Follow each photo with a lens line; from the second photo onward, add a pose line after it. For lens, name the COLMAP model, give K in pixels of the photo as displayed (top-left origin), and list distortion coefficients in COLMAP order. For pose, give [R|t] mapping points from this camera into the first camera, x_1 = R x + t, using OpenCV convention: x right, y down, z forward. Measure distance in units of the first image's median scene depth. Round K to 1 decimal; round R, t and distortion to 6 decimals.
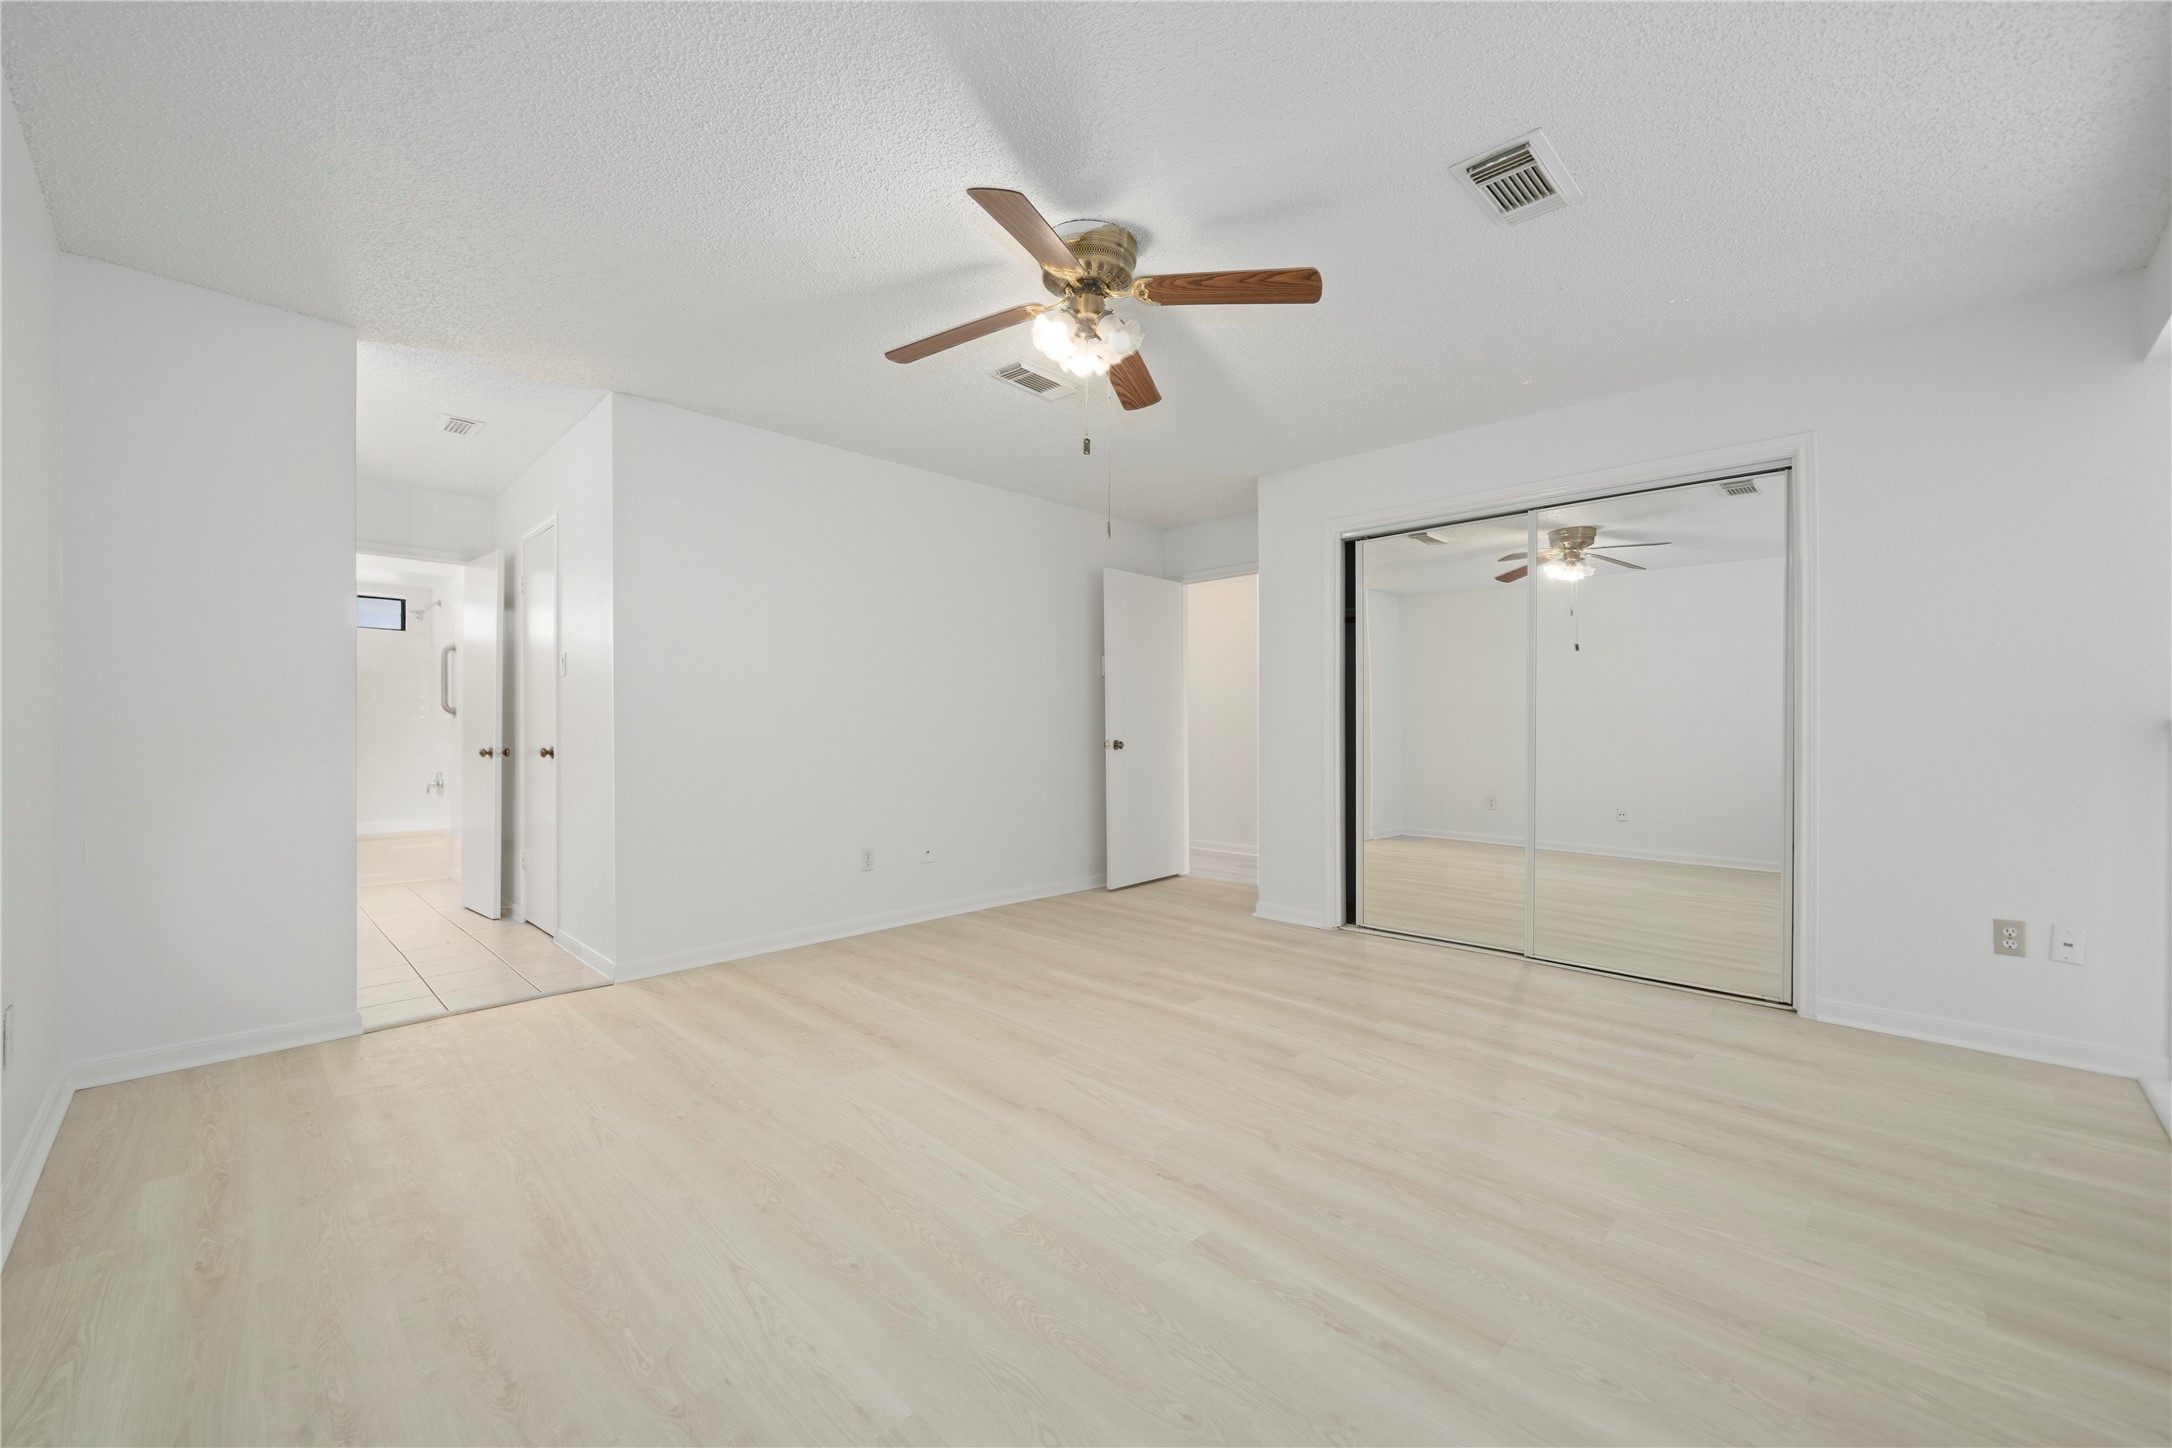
lens RADIAL K [[851.1, 0, 1054.3], [0, 851.1, 726.5], [0, 0, 1]] dist [-0.001182, 0.000008]
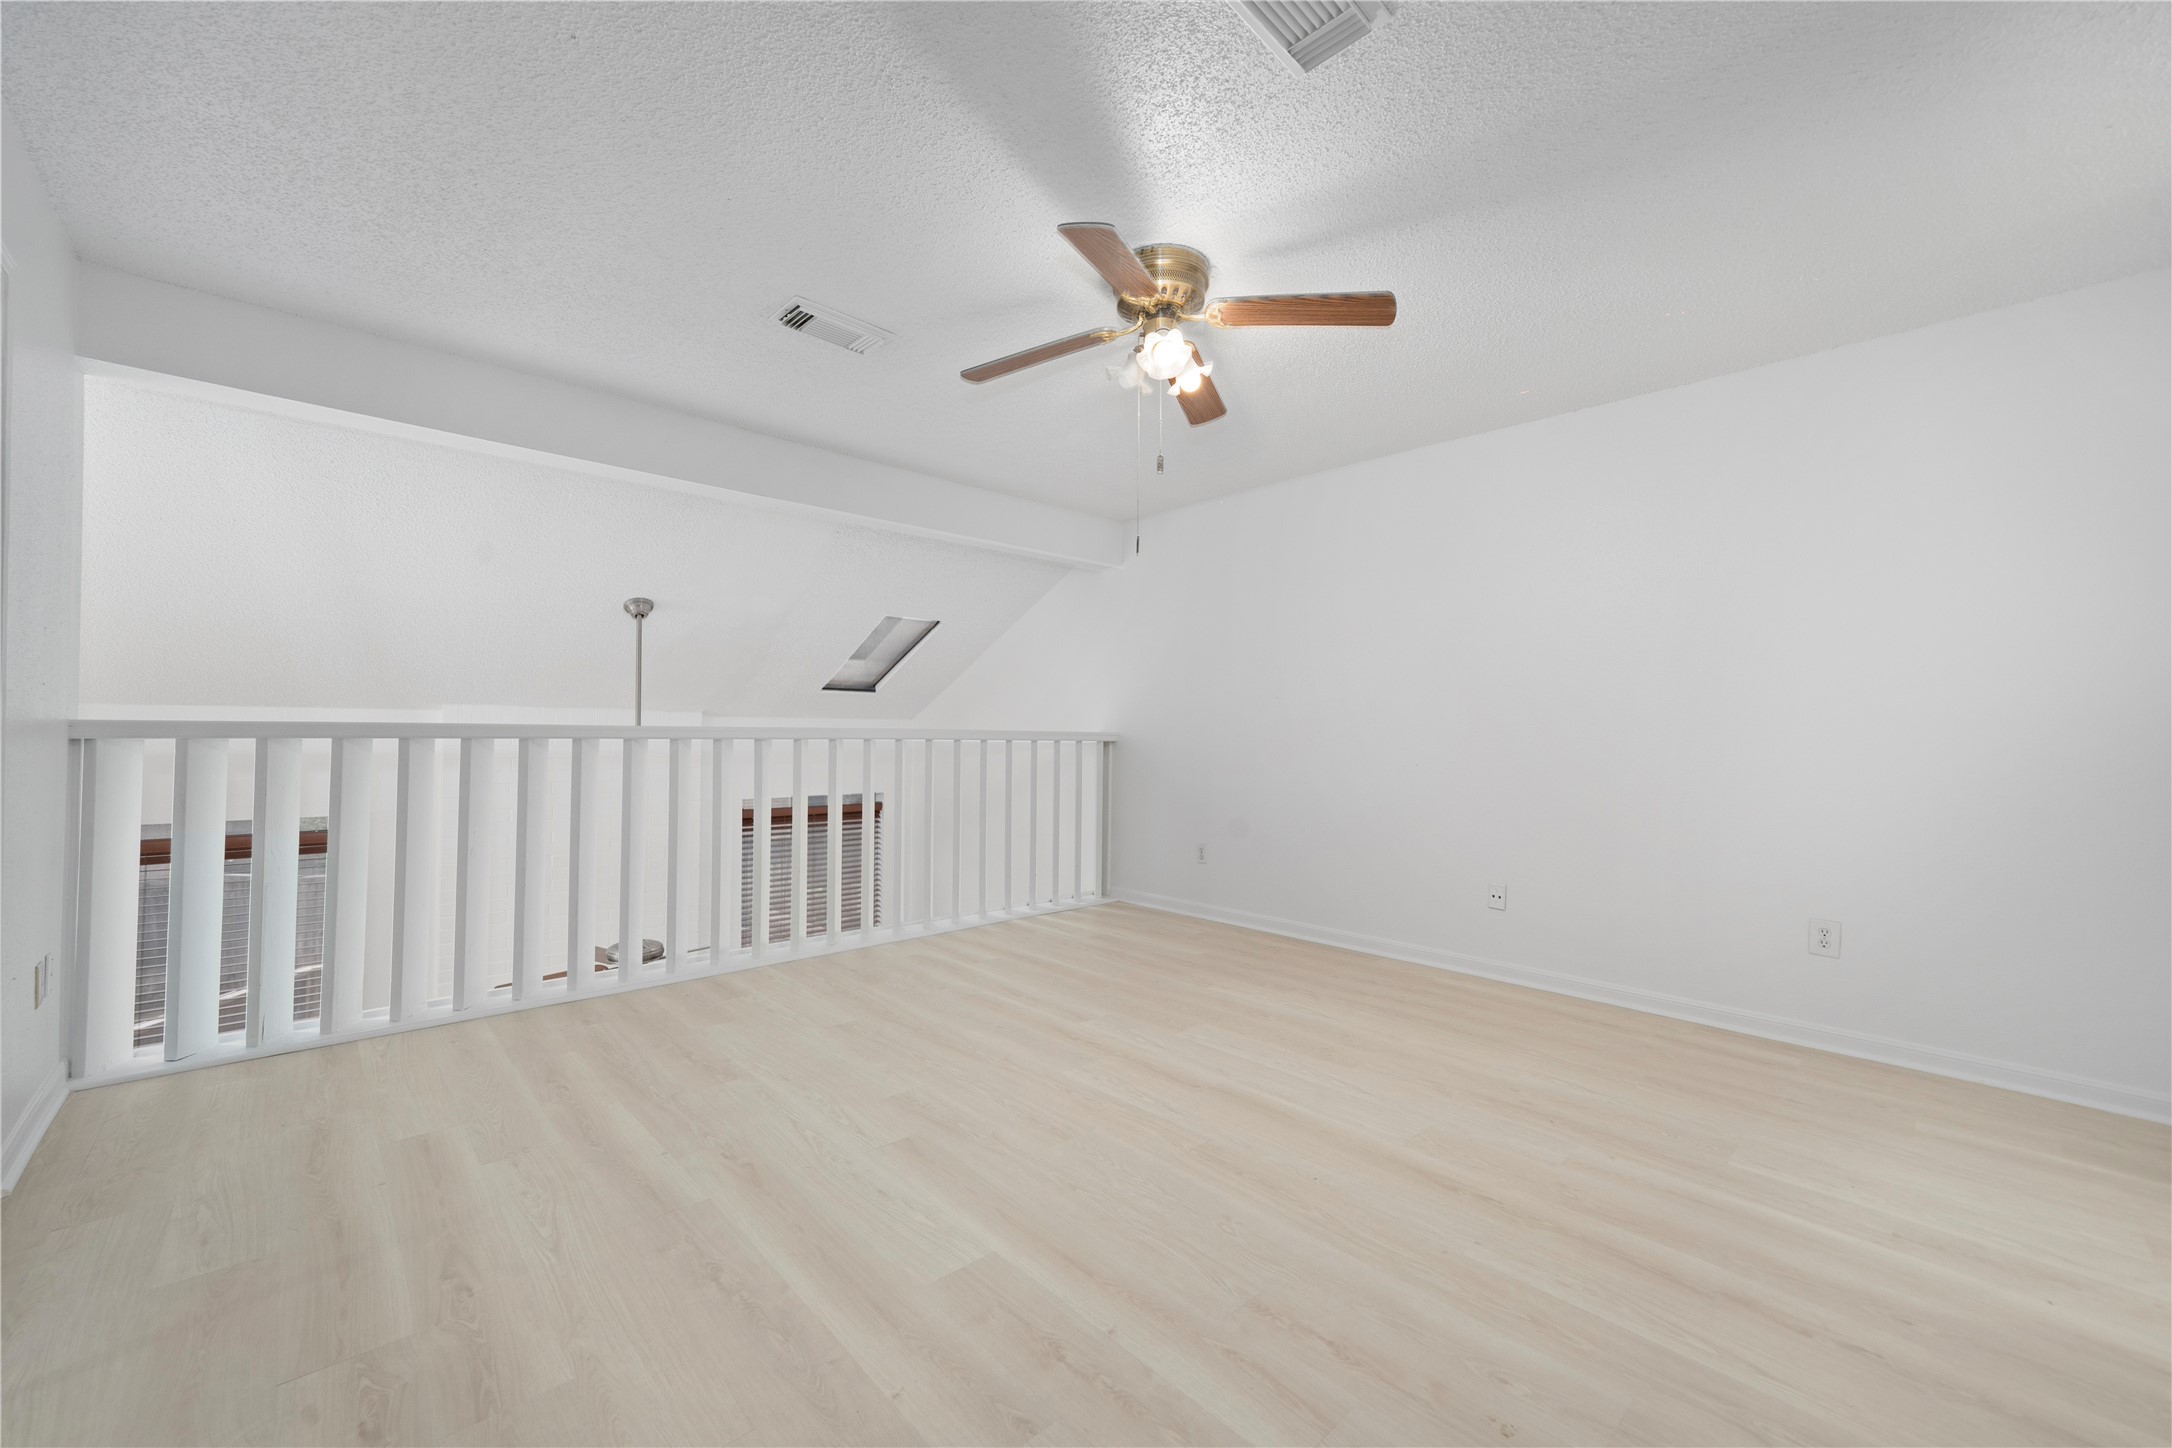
lens RADIAL K [[851.1, 0, 1054.3], [0, 851.1, 726.5], [0, 0, 1]] dist [-0.001182, 0.000008]
pose [[-0.999193, -0.009298, 0.039067, 0.103942], [-0.009577, 0.999930, -0.006957, -0.005452], [-0.038999, -0.007325, -0.999212, 1.712029]]
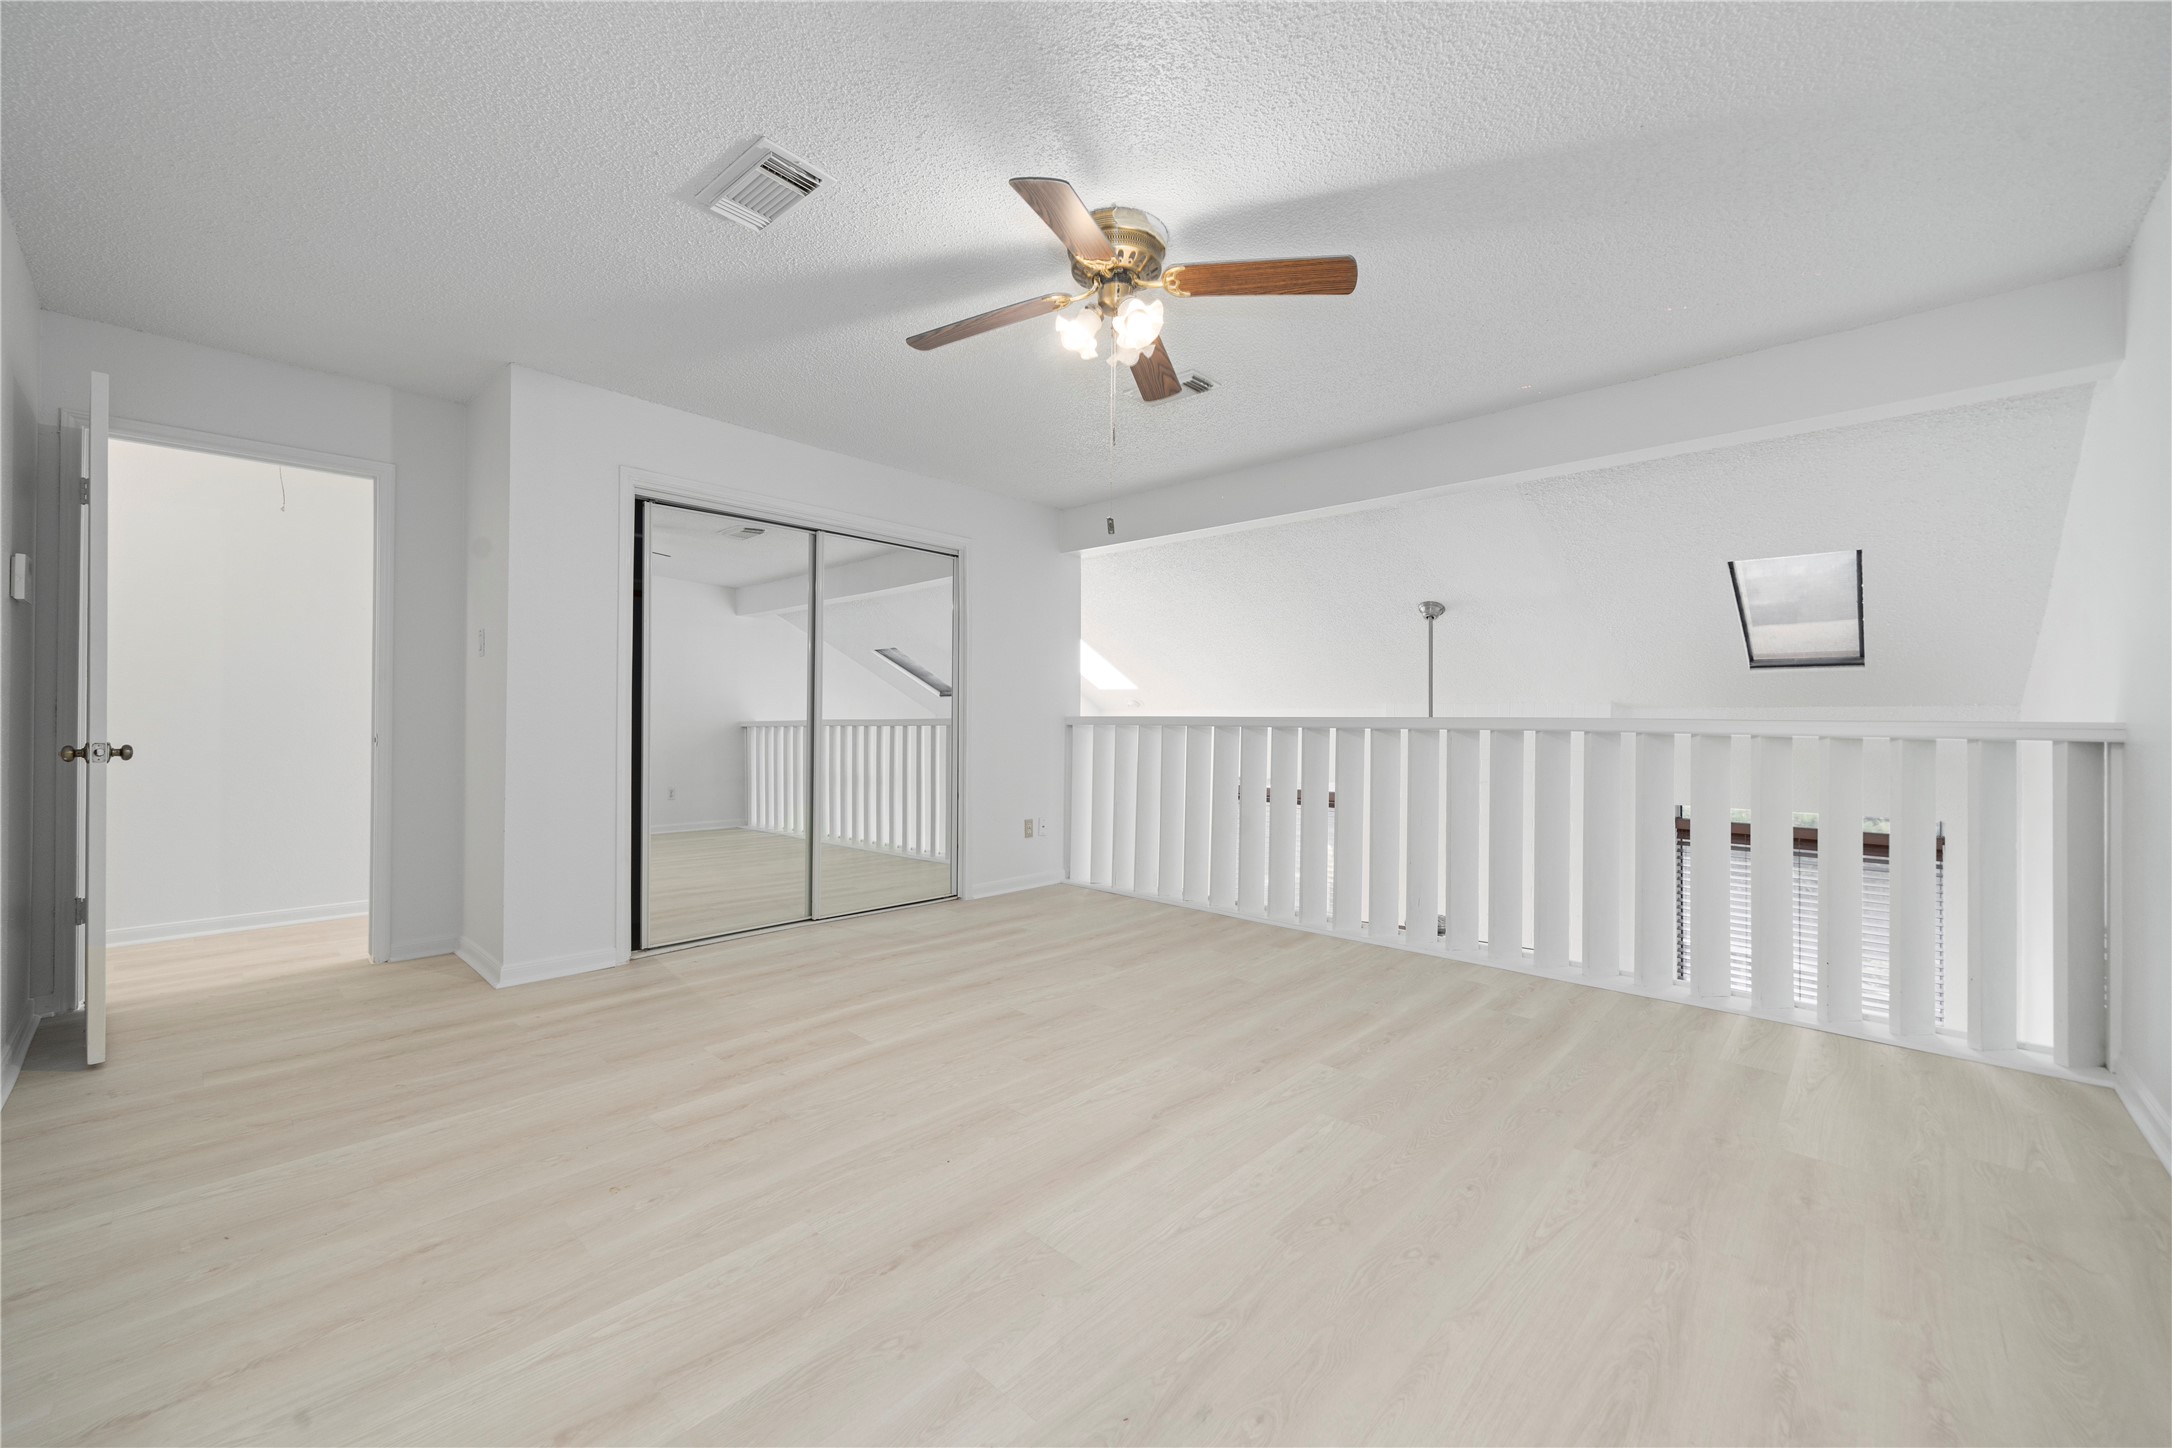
lens RADIAL K [[845.9, 0, 1082.8], [0, 845.9, 716.6], [0, 0, 1]] dist [-0.001862, -0.000180]
pose [[-0.035686, 0.004098, 0.999355, -0.793476], [-0.007456, 0.999963, -0.004367, -0.001315], [-0.999335, -0.007608, -0.035655, 0.908864]]
